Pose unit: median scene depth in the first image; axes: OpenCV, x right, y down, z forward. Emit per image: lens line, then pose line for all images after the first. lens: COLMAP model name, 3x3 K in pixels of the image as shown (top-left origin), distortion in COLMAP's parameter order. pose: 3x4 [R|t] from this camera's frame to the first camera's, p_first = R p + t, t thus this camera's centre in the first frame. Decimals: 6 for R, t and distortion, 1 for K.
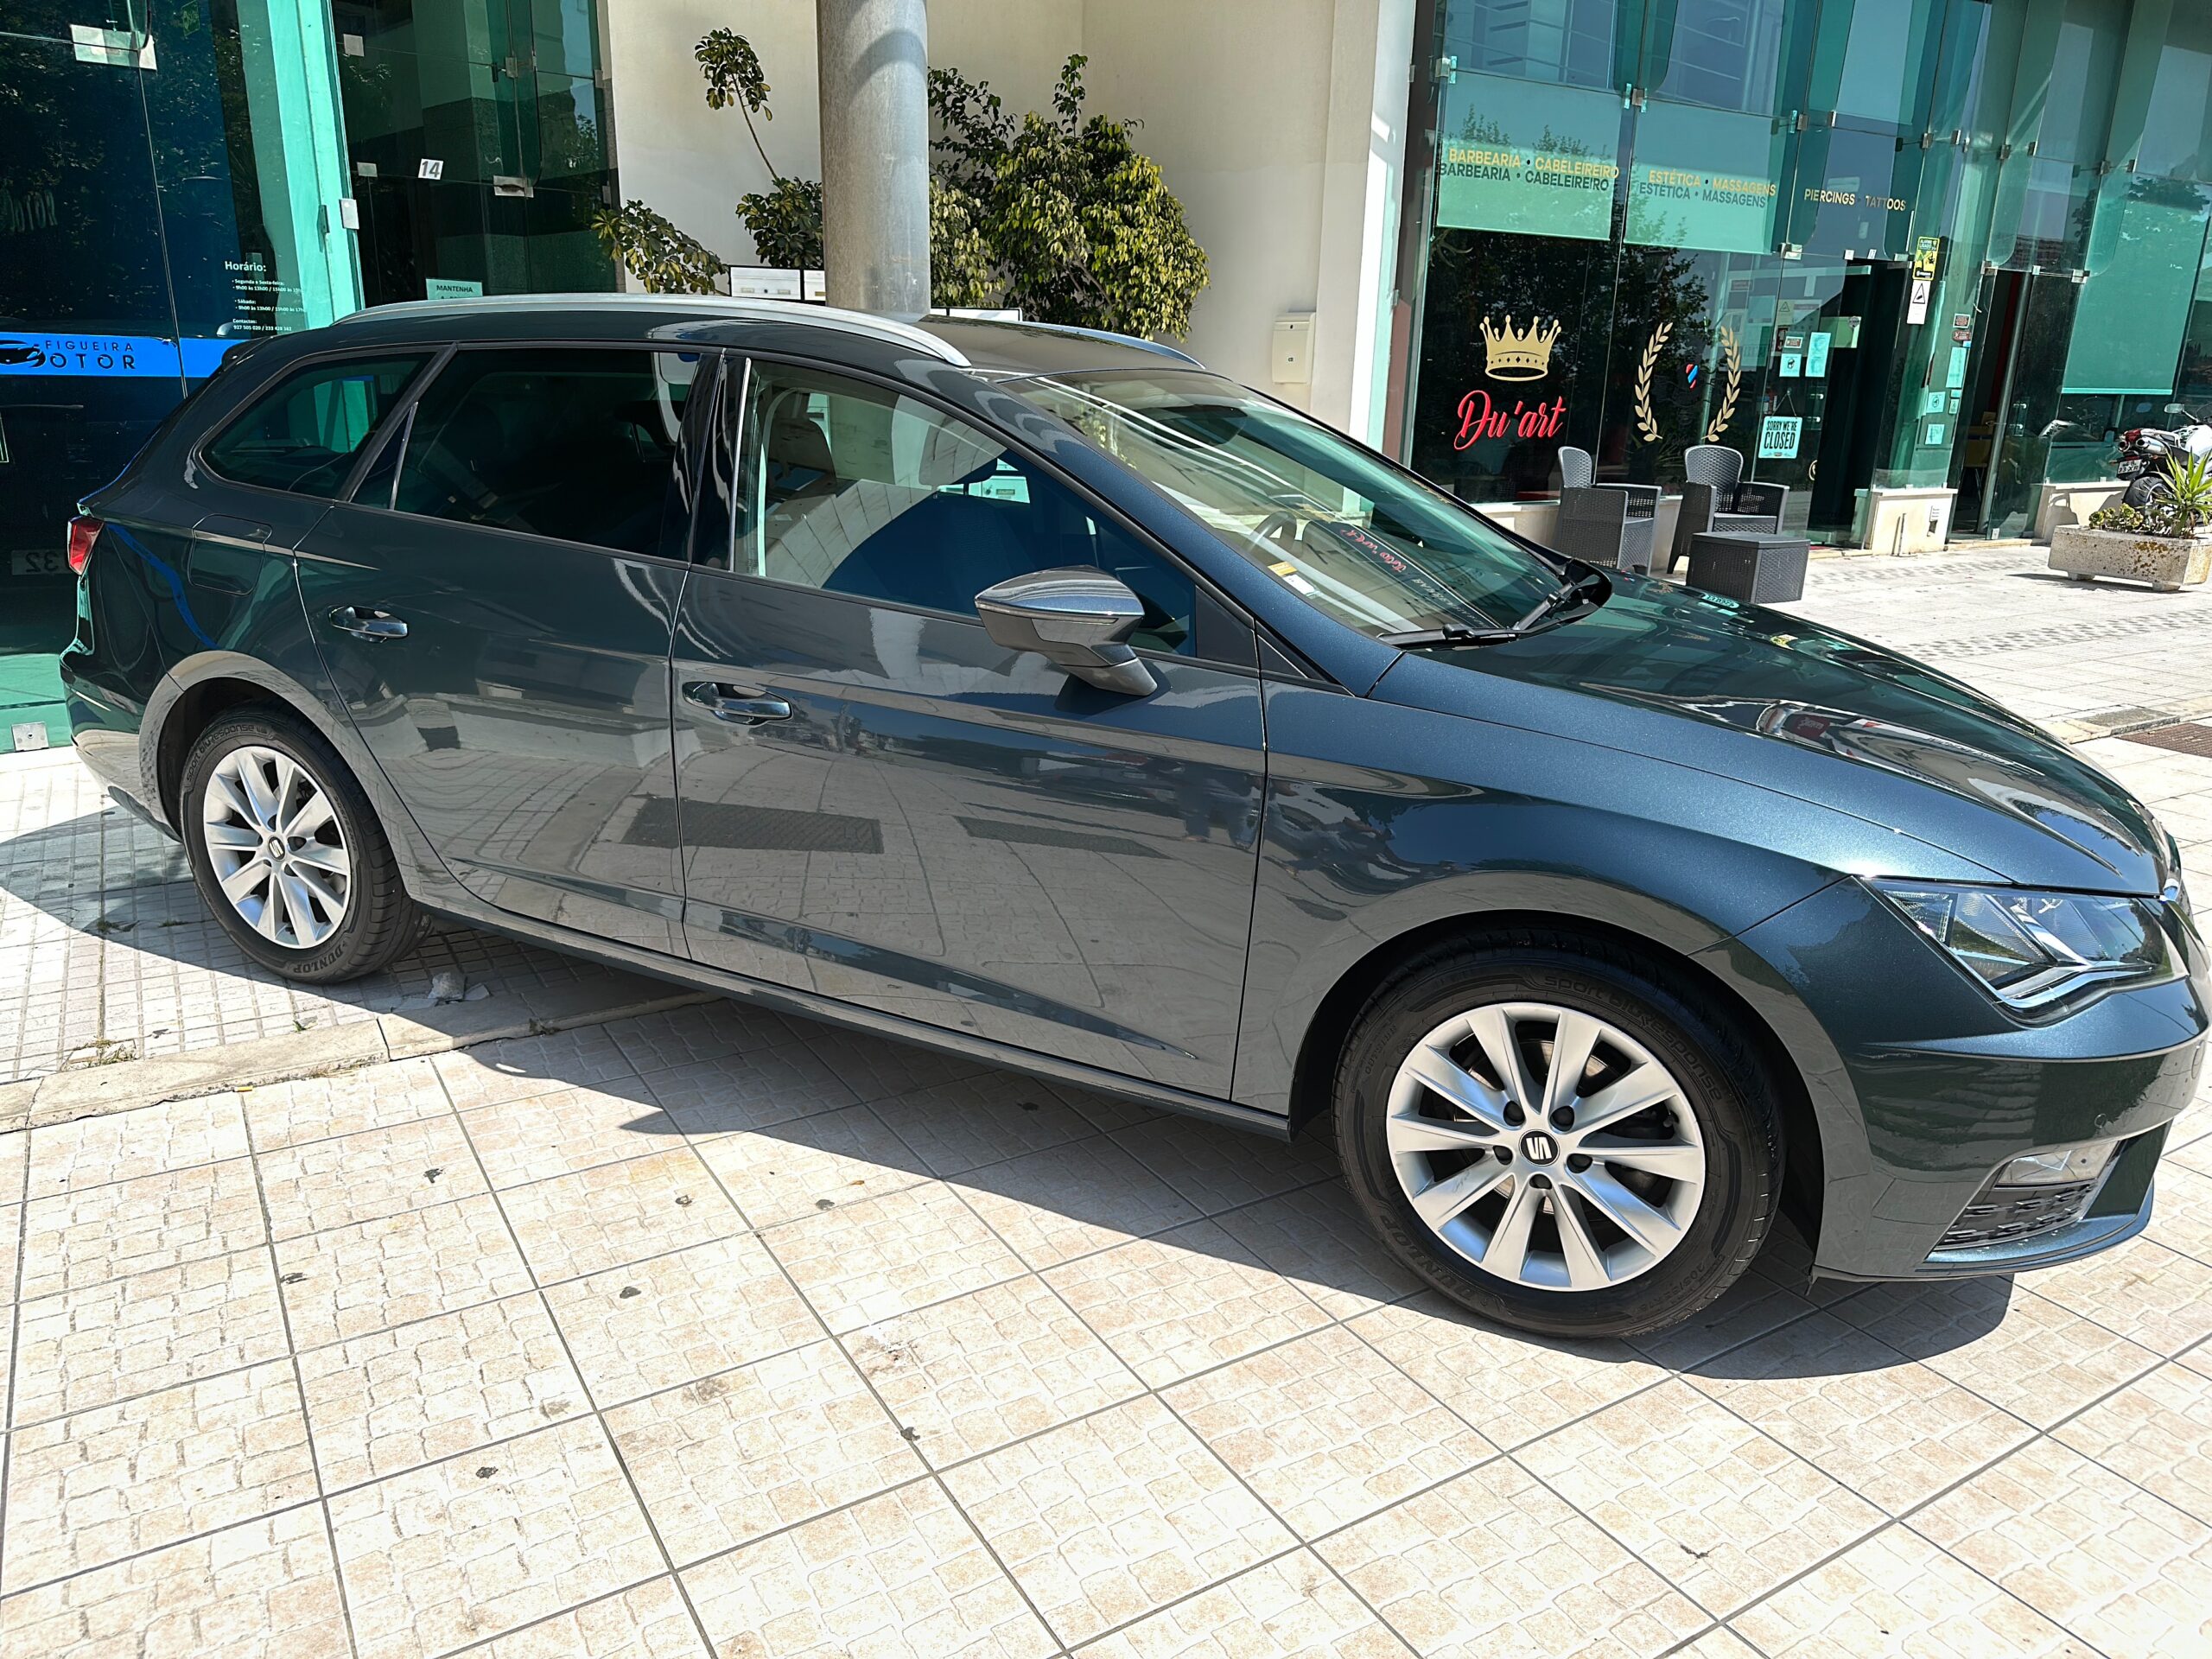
lens RADIAL K [[1554.9, 0, 1128.1], [0, 1554.9, 845.2], [0, 0, 1]] dist [0.017890, -0.024860]
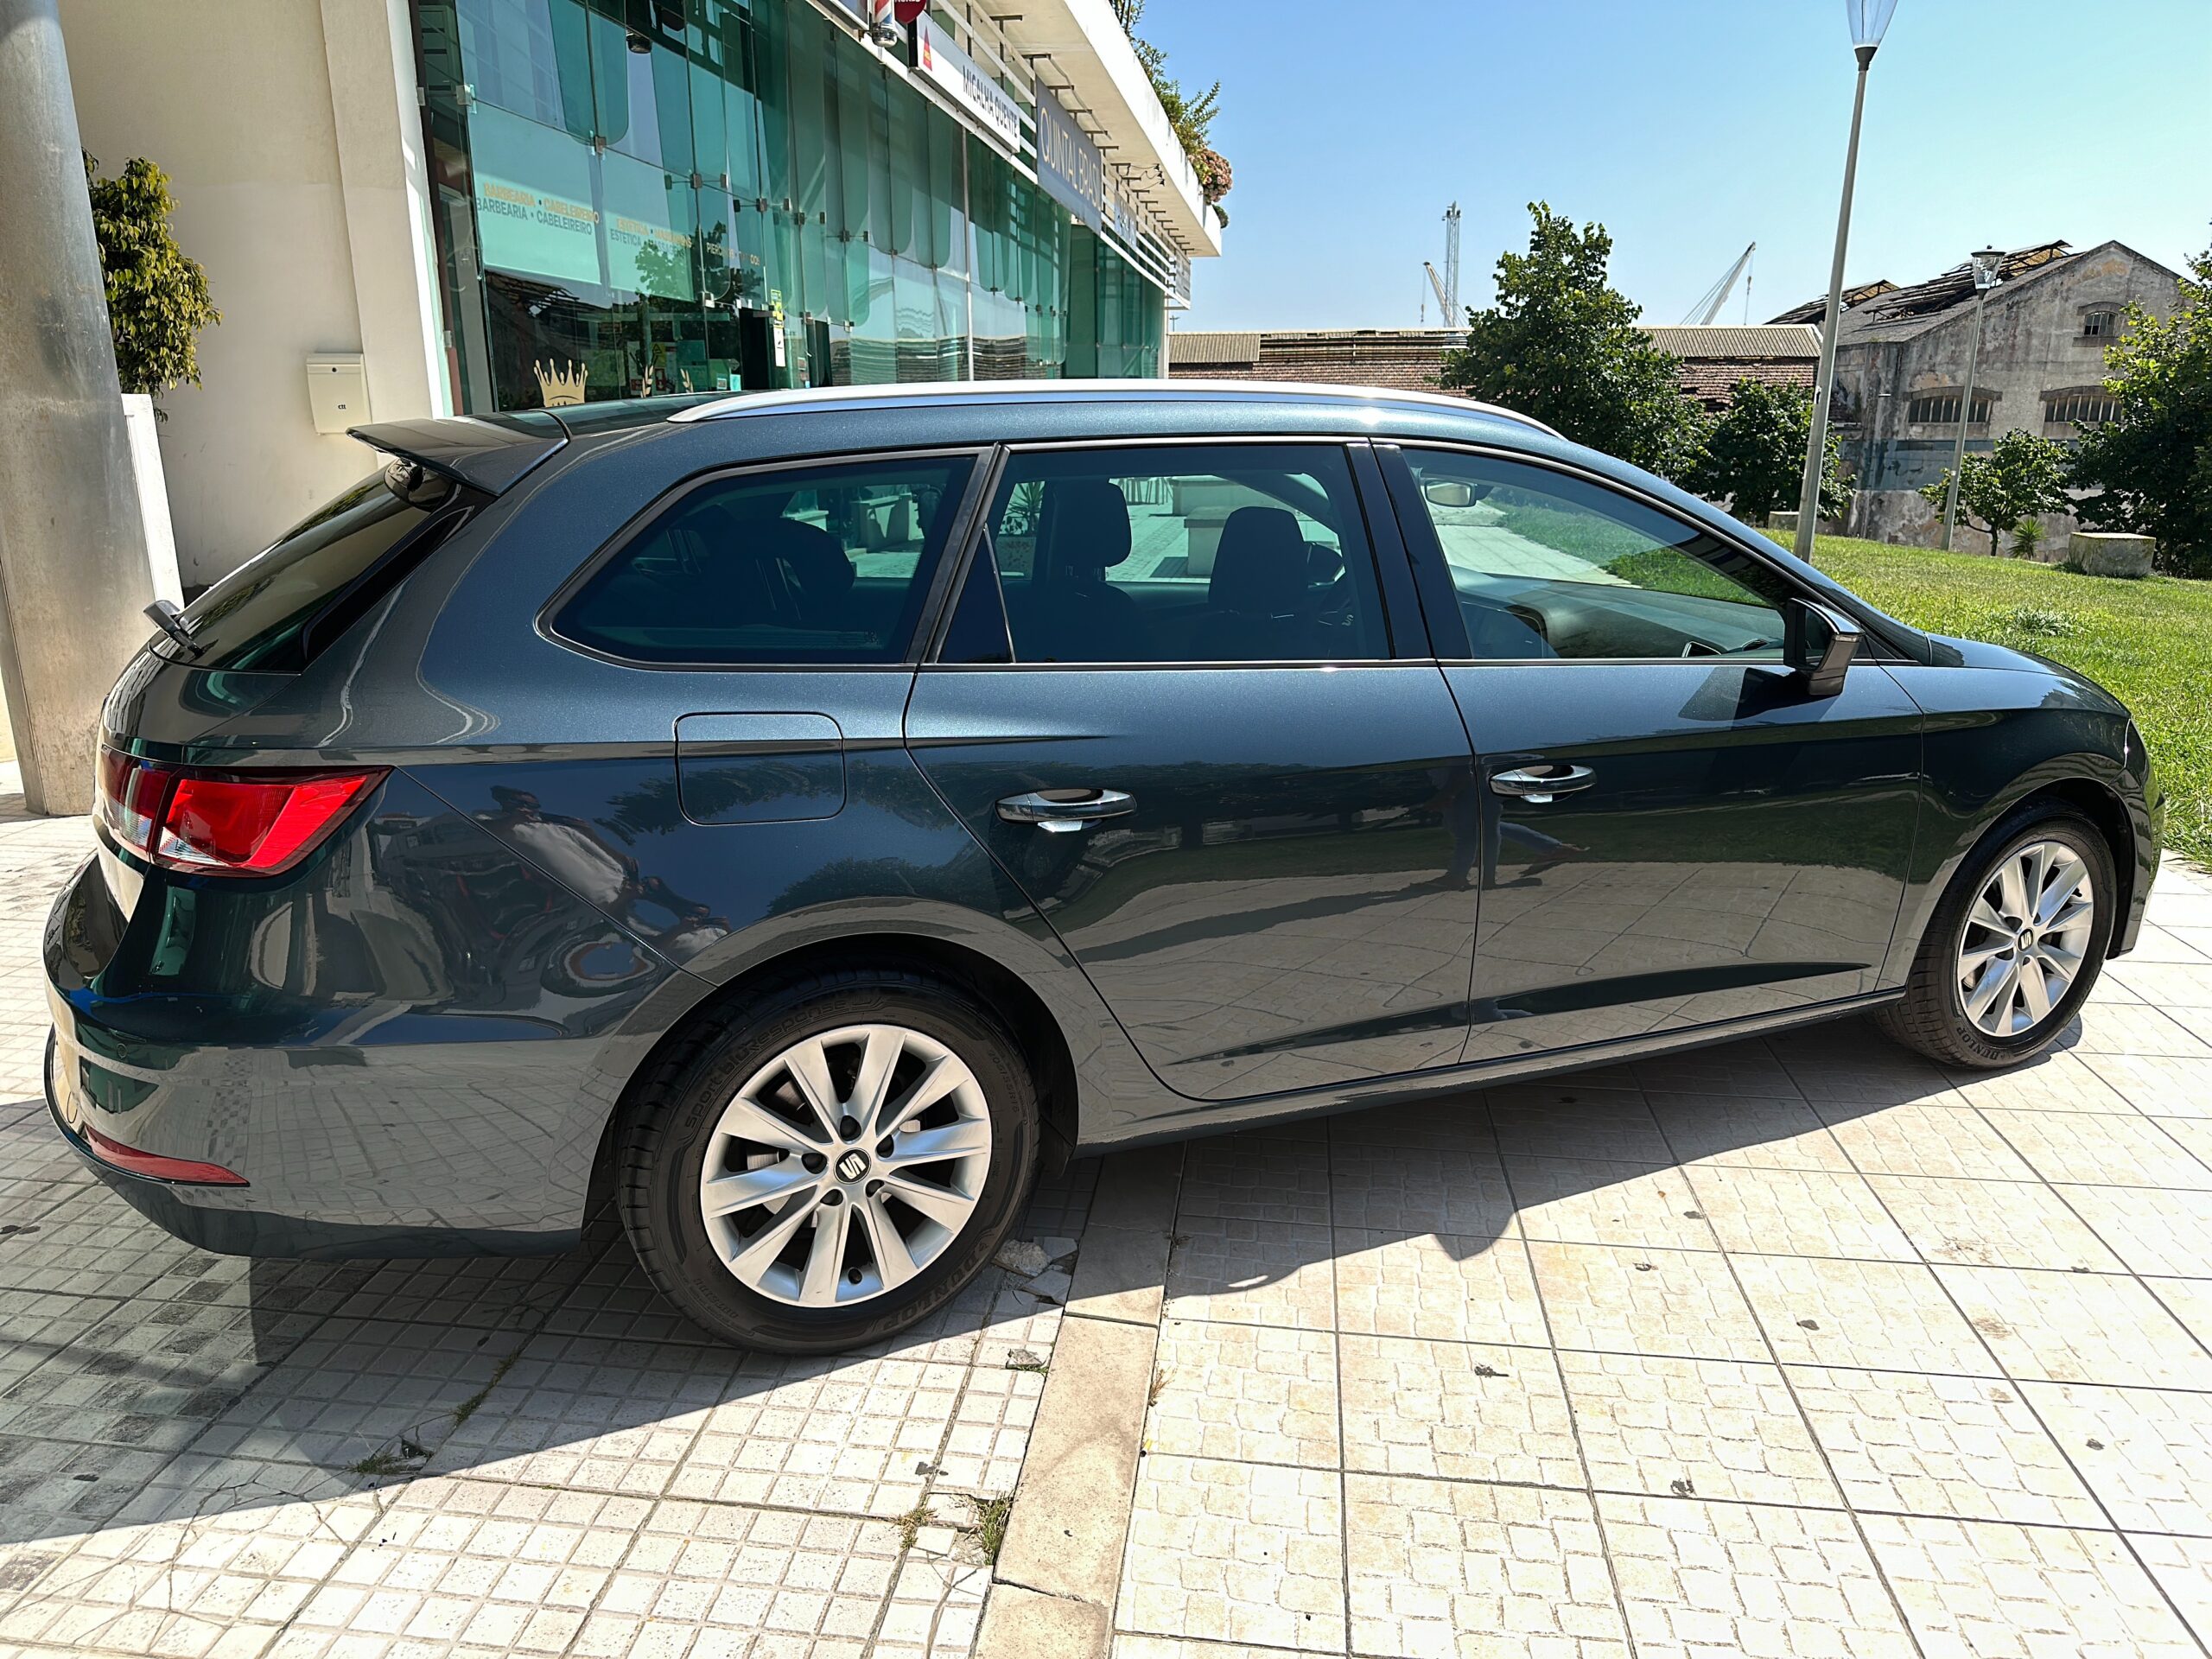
lens RADIAL K [[1554.9, 0, 1152.6], [0, 1554.9, 819.4], [0, 0, 1]] dist [0.017890, -0.024860]
pose [[0.619747, -0.216722, 0.754285, -0.324649], [0.242161, 0.967024, 0.078879, -0.056984], [-0.746507, 0.133774, 0.651792, 0.149407]]
